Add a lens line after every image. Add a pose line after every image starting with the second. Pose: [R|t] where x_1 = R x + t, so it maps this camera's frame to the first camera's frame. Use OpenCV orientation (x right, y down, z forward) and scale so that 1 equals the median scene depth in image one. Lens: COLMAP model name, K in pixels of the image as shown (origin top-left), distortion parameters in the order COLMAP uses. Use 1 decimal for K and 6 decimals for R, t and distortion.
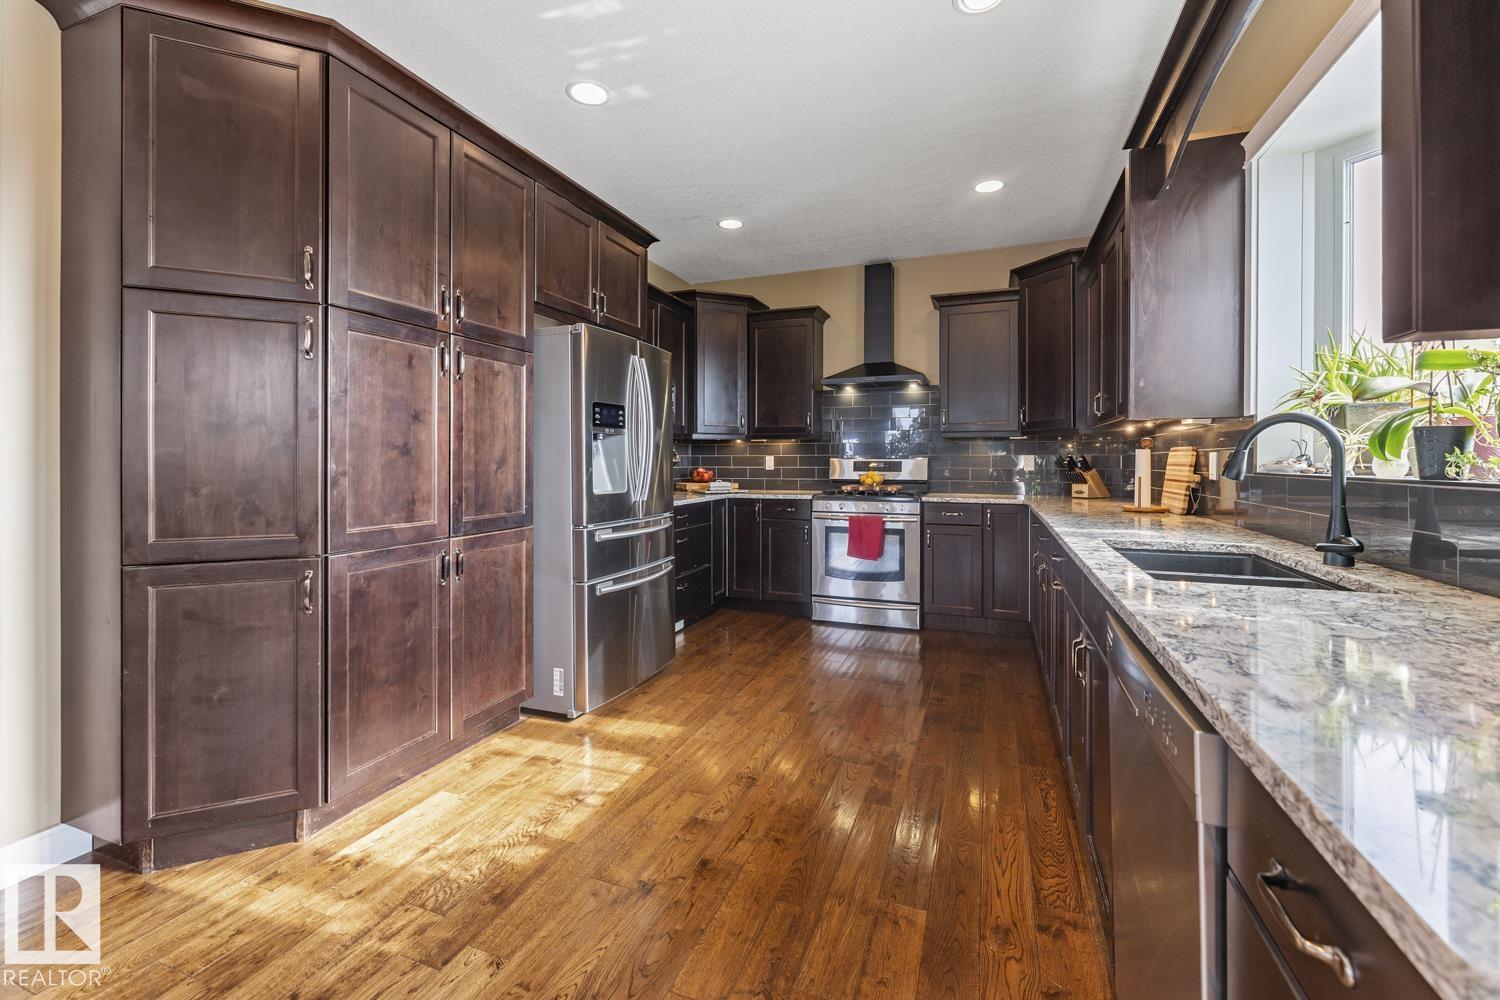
lens RADIAL K [[621.0, 0, 739.5], [0, 621.0, 453.4], [0, 0, 1]] dist [0.001585, 0.000286]
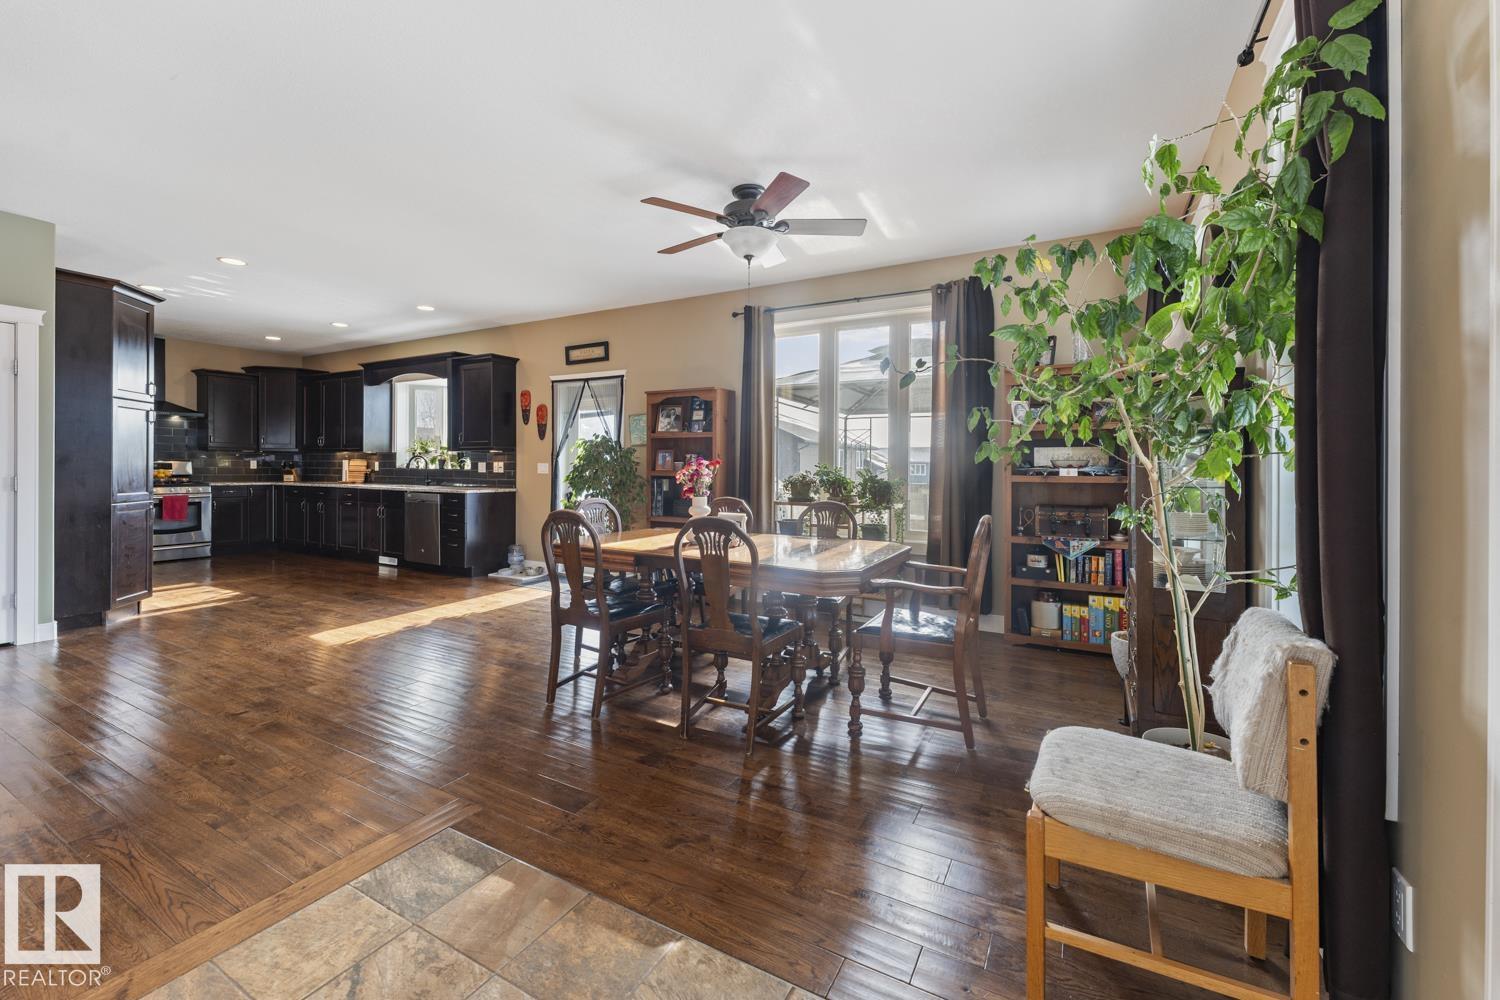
lens RADIAL K [[608.3, 0, 752.7], [0, 608.3, 472.8], [0, 0, 1]] dist [0.001052, 0.000163]
pose [[0.115809, -0.008453, 0.993235, -2.092986], [-0.019243, 0.999757, 0.010753, -0.017393], [-0.993085, -0.020358, 0.115618, -1.270165]]
